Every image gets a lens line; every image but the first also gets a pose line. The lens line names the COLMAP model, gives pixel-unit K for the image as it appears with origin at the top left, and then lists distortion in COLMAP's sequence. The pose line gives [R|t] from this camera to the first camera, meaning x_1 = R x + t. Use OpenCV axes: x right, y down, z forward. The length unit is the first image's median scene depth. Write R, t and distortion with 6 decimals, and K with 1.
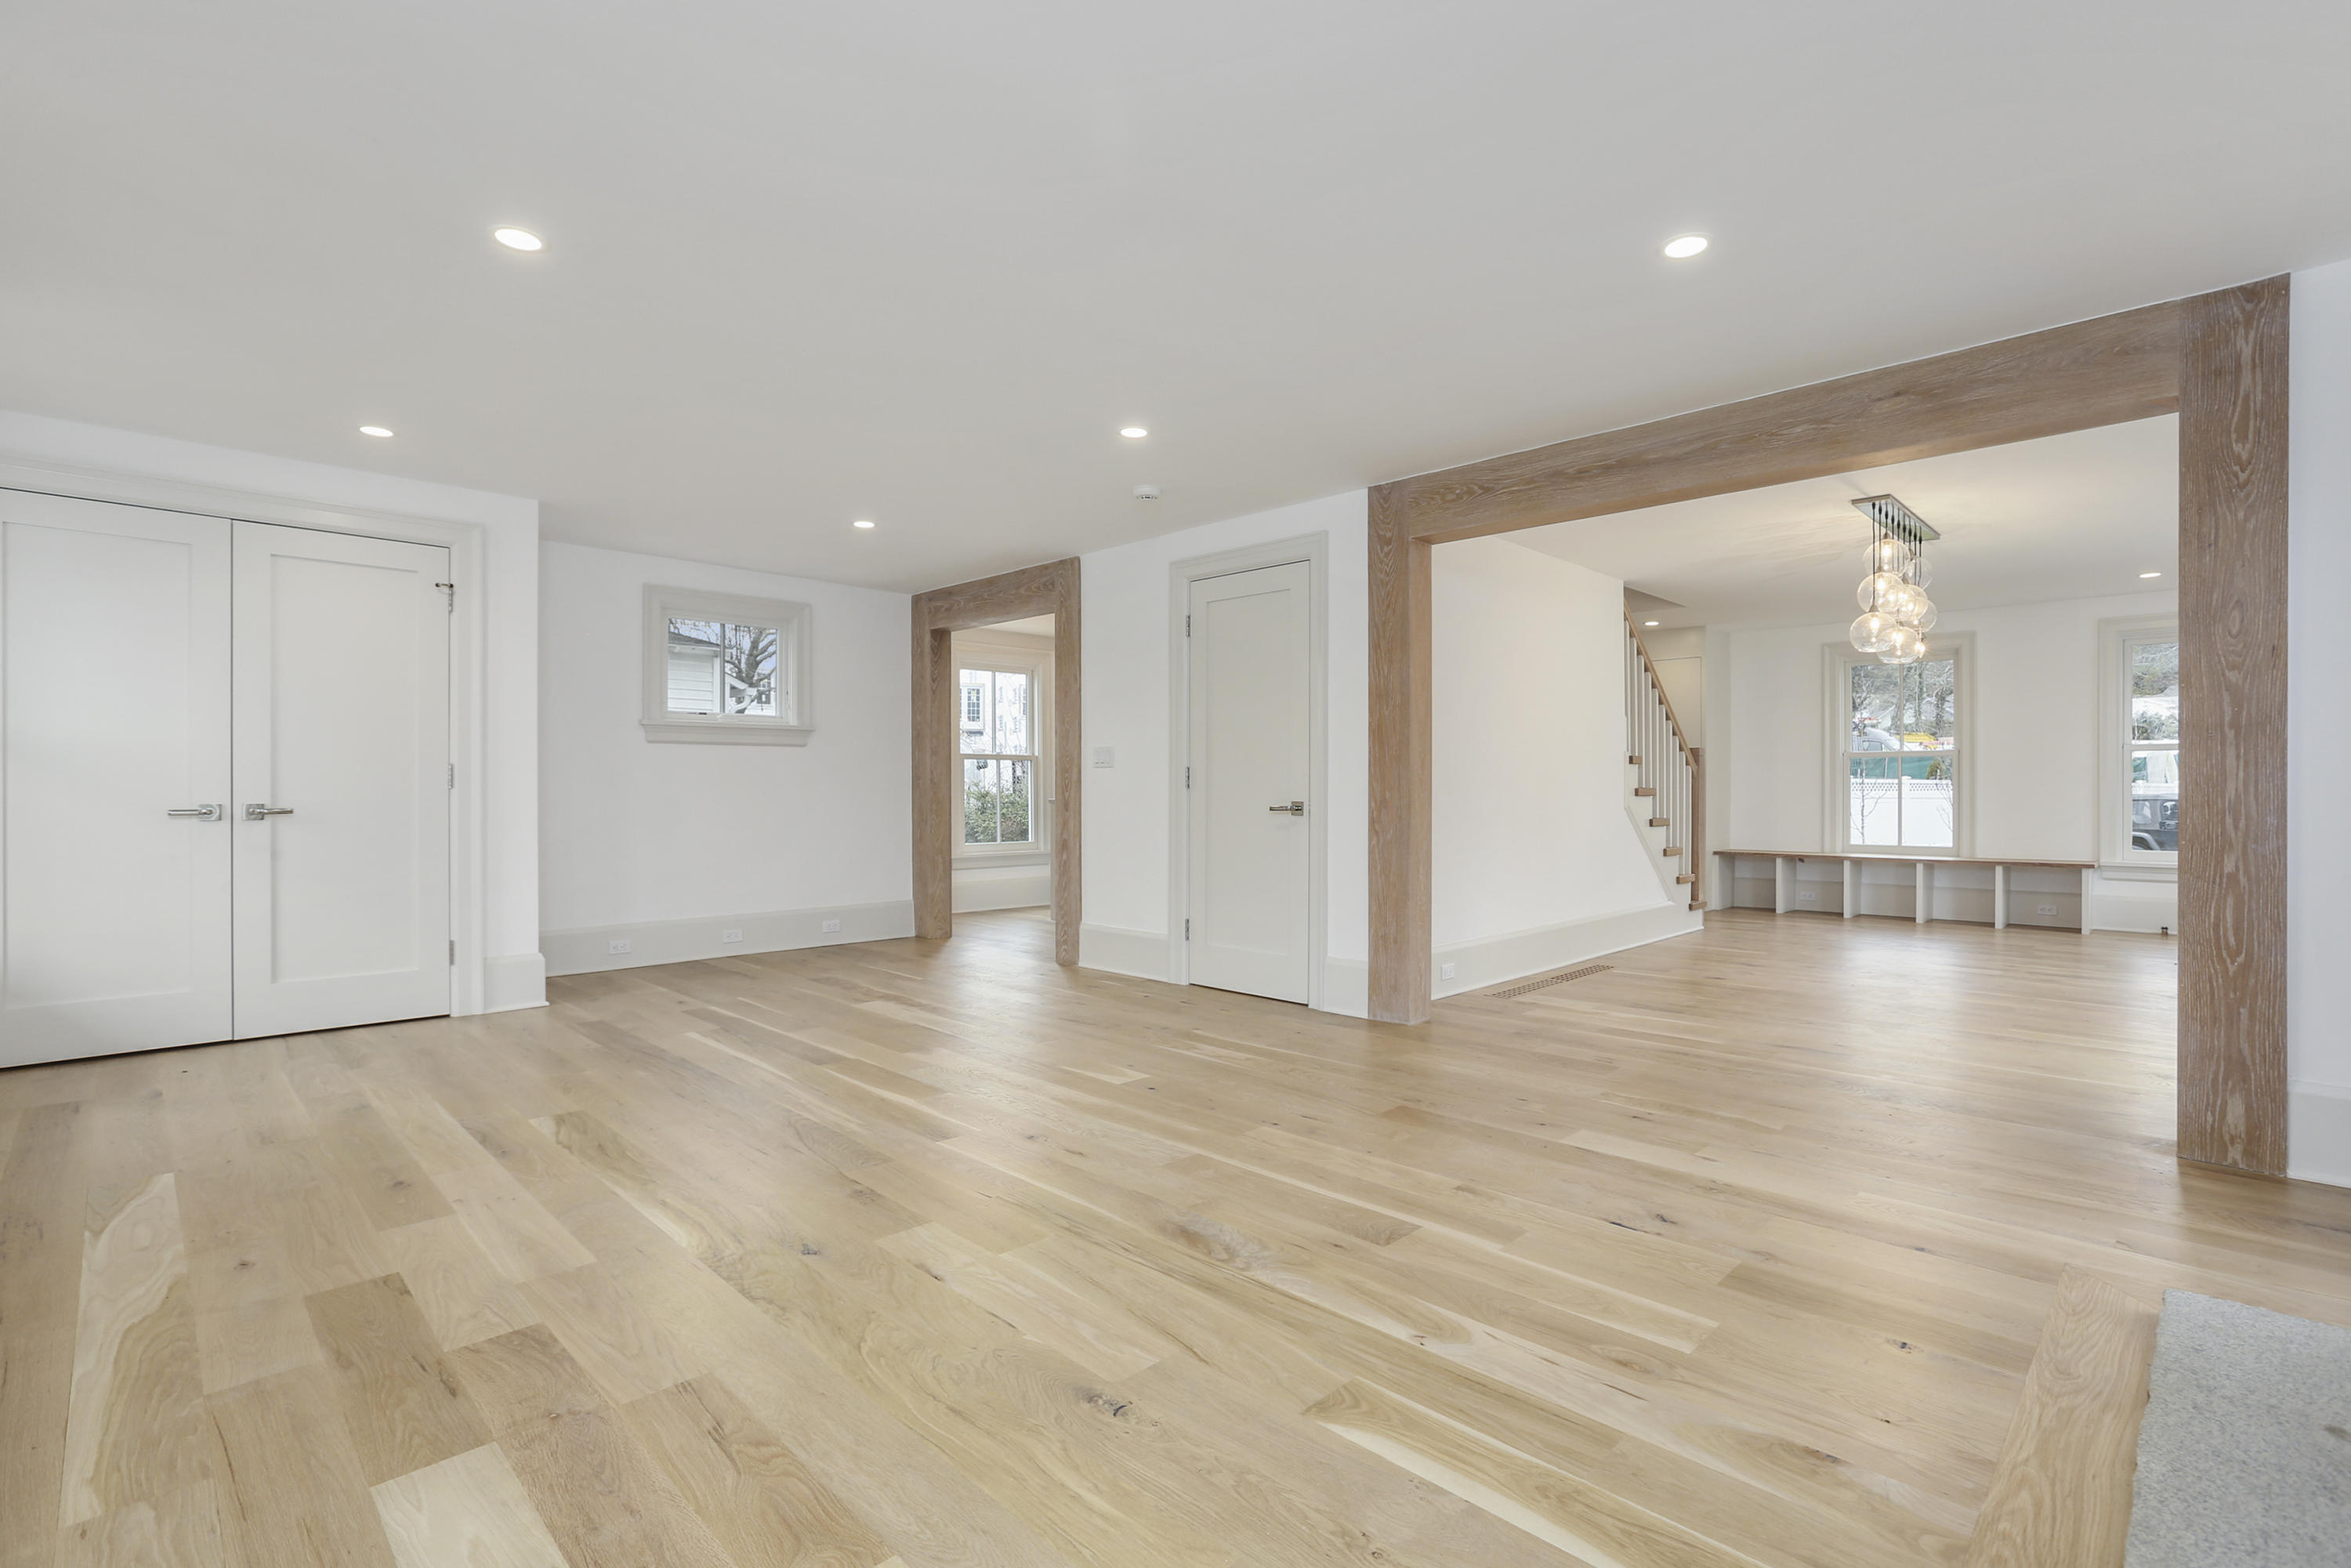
lens RADIAL K [[1077.6, 0, 1180.1], [0, 1077.6, 793.9], [0, 0, 1]] dist [-0.051956, 0.020625]
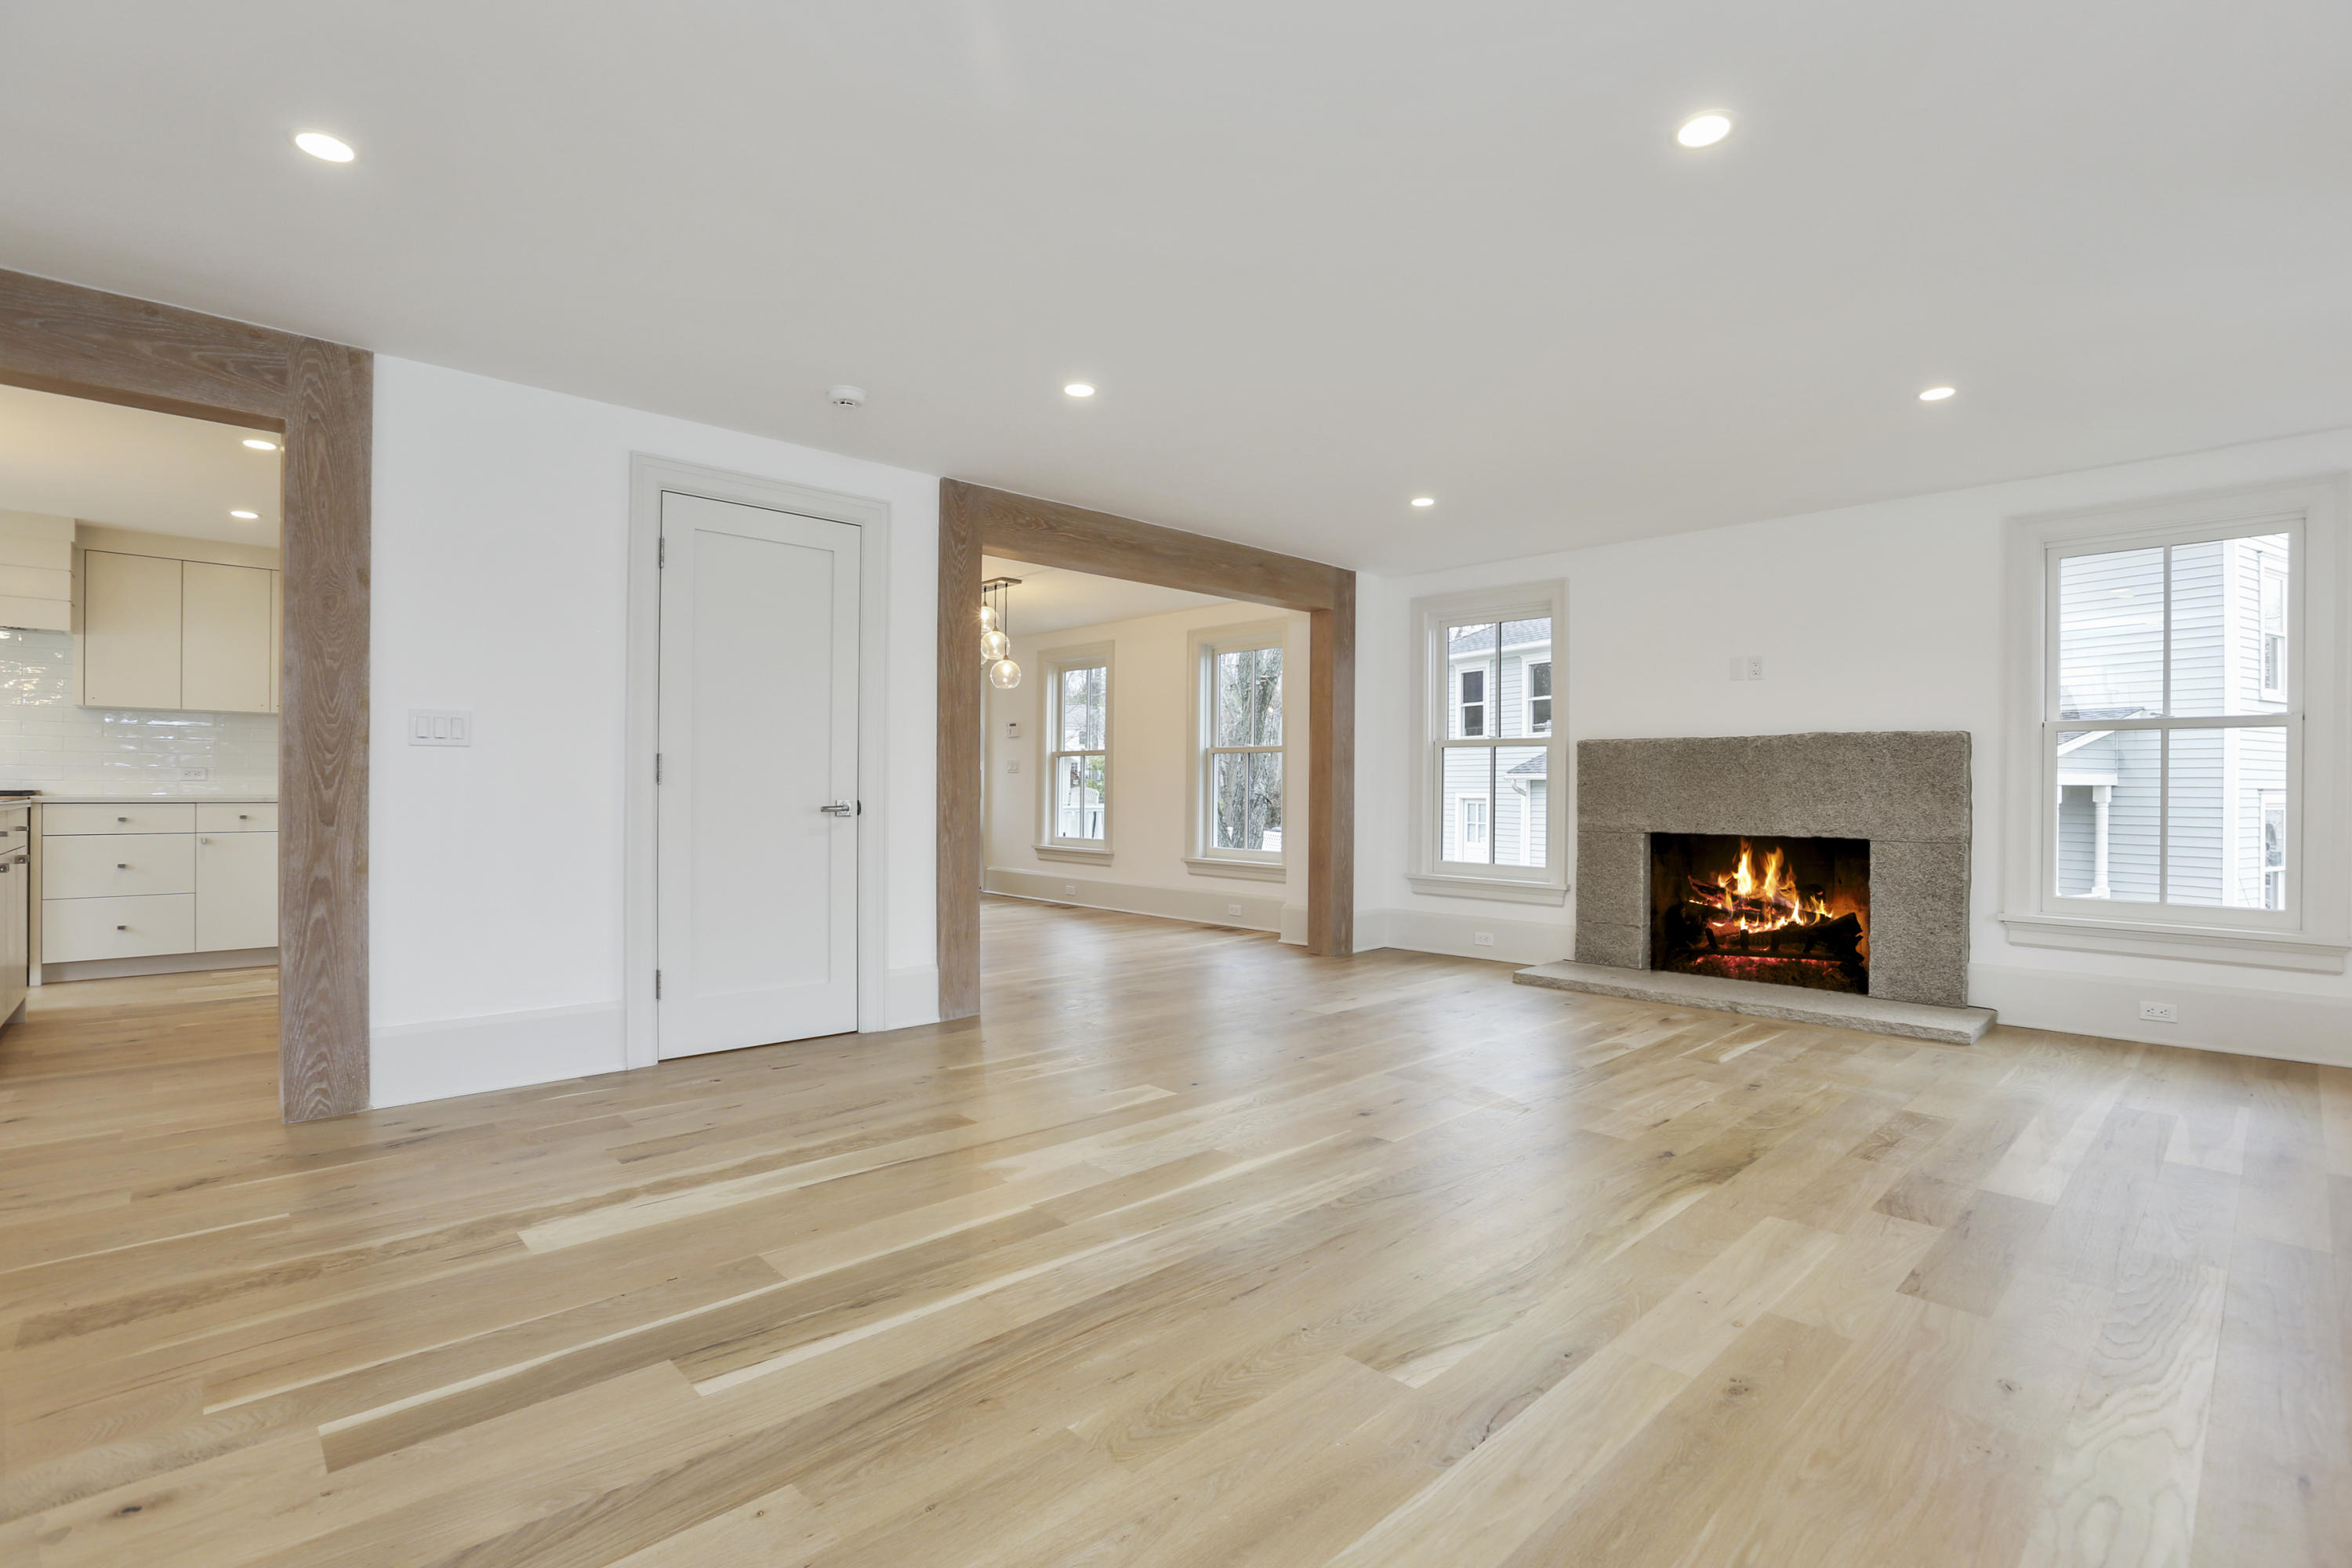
lens RADIAL K [[1088.2, 0, 1191.7], [0, 1088.2, 781.5], [0, 0, 1]] dist [-0.052552, 0.023035]
pose [[0.025250, 0.003404, 0.999675, -0.946639], [-0.002422, 0.999991, -0.003344, -0.007102], [-0.999678, -0.002337, 0.025258, 0.881721]]
